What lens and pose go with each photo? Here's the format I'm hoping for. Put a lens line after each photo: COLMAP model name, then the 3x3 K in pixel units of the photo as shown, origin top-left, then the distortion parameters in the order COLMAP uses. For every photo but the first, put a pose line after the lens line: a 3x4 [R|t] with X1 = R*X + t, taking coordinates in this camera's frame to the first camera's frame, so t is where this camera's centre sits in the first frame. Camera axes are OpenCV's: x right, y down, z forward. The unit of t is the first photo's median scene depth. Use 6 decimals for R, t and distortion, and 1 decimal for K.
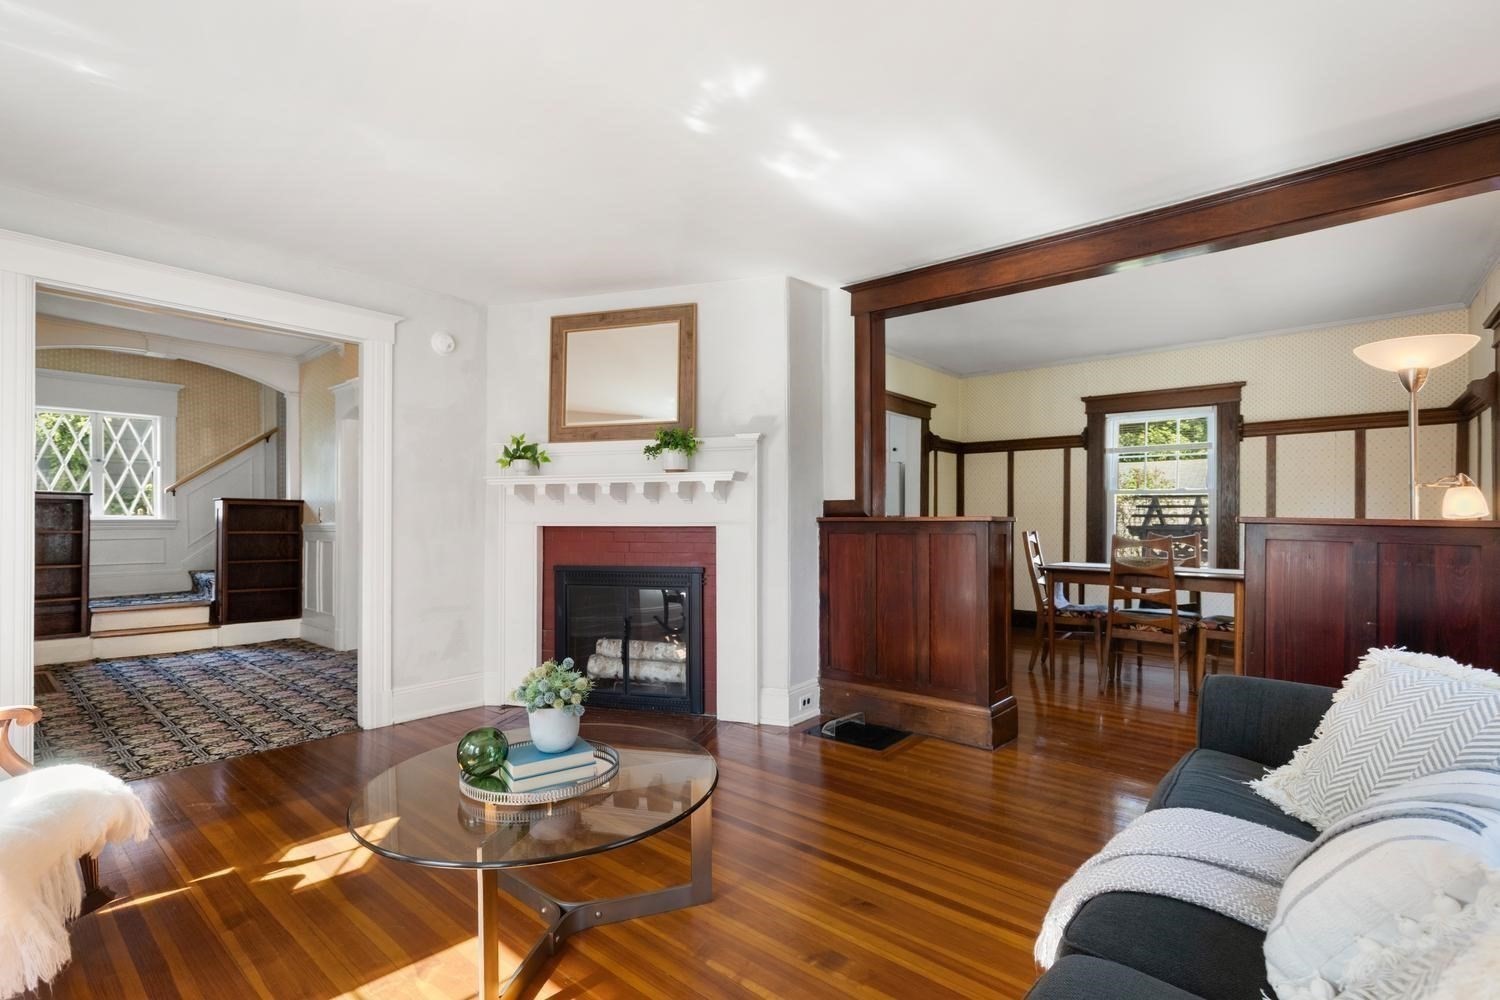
lens RADIAL K [[676.8, 0, 743.5], [0, 676.8, 518.8], [0, 0, 1]] dist [0.000508, -0.000036]
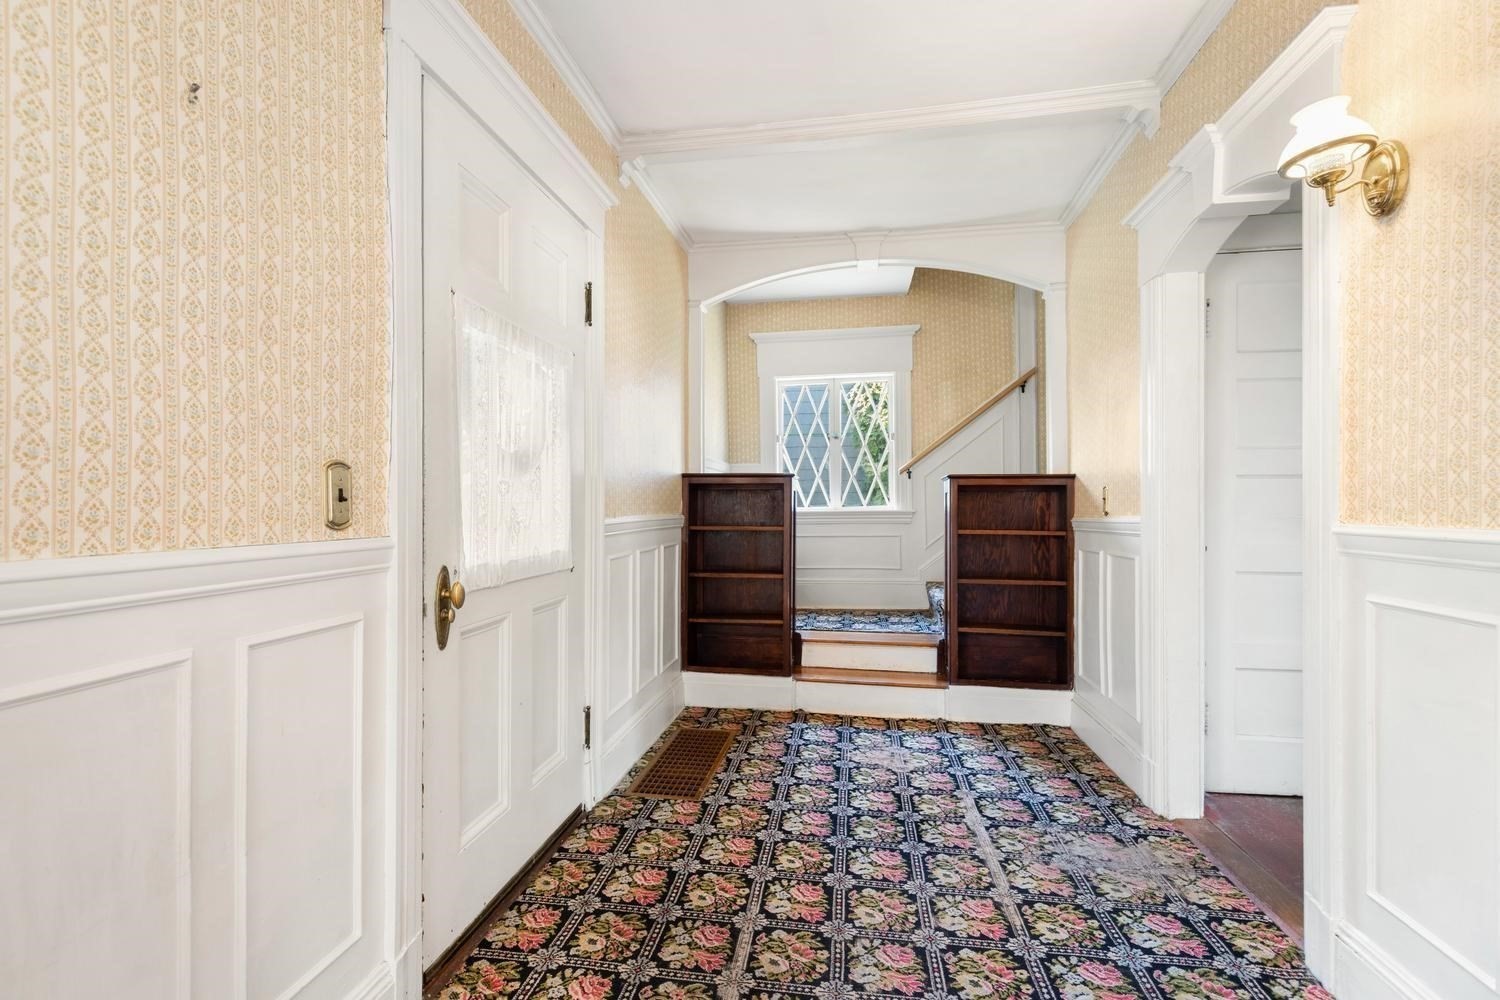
lens RADIAL K [[662.5, 0, 740.2], [0, 662.5, 505.8], [0, 0, 1]] dist [0.000339, -0.000035]
pose [[0.500824, -0.006789, -0.865523, -0.329268], [0.005724, 0.999973, -0.004532, -0.001448], [0.865530, -0.002685, 0.500849, 0.508953]]
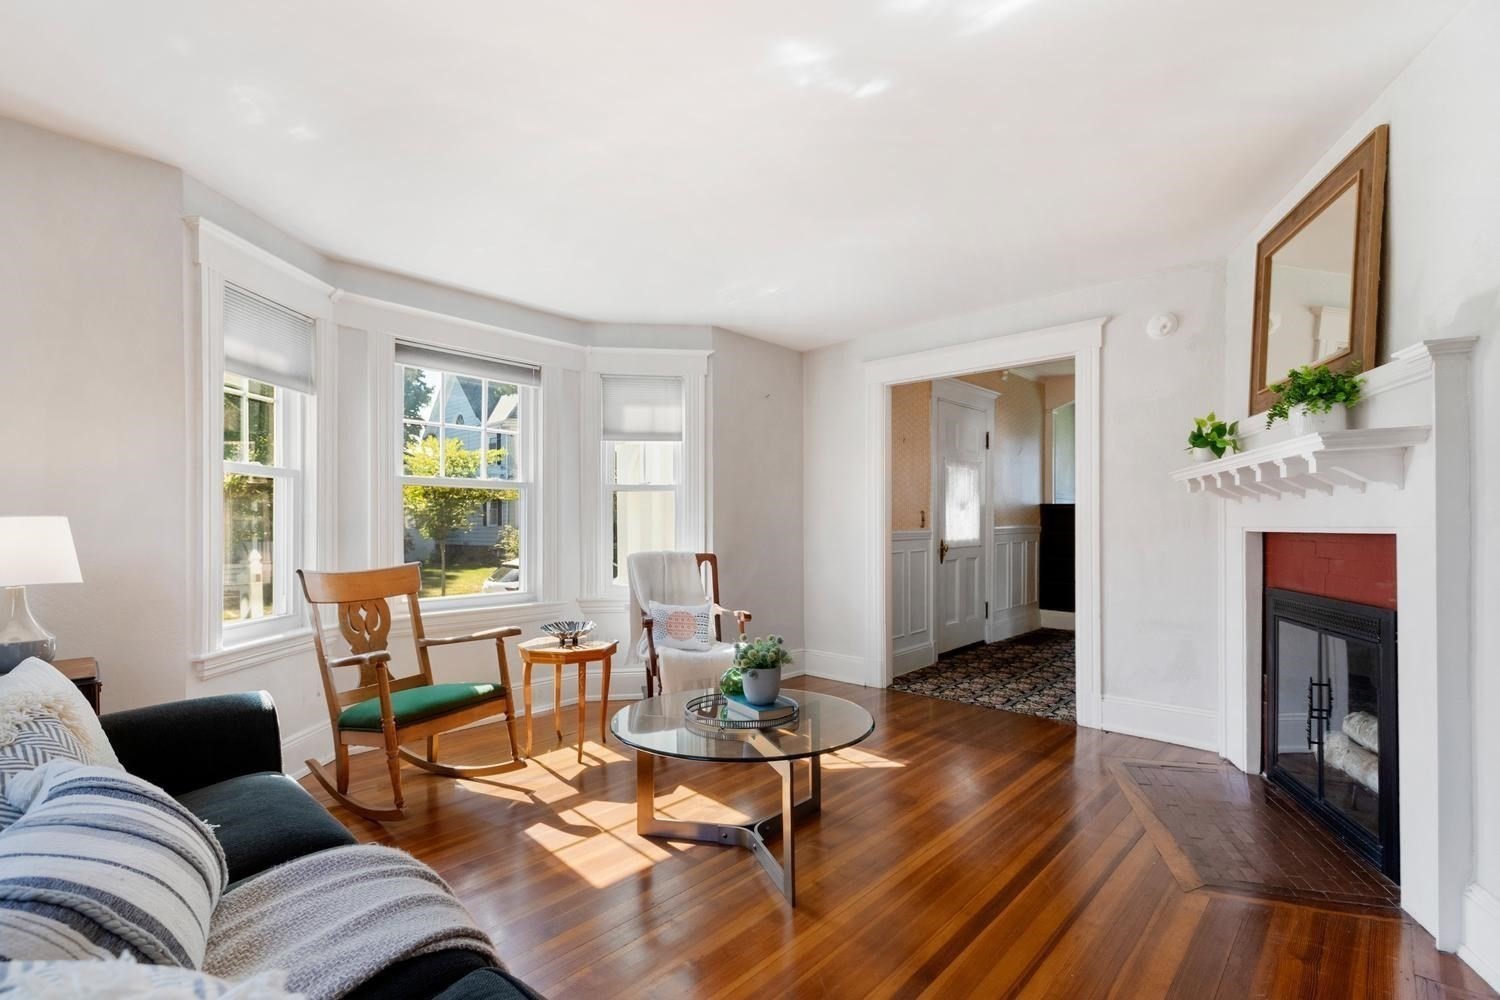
lens RADIAL K [[692.7, 0, 746.0], [0, 692.7, 524.8], [0, 0, 1]] dist [0.000123, -0.000055]
pose [[-0.048104, -0.002343, -0.998840, 0.320254], [0.003780, 0.999990, -0.002528, 0.002259], [0.998835, -0.003897, -0.048095, 0.322291]]
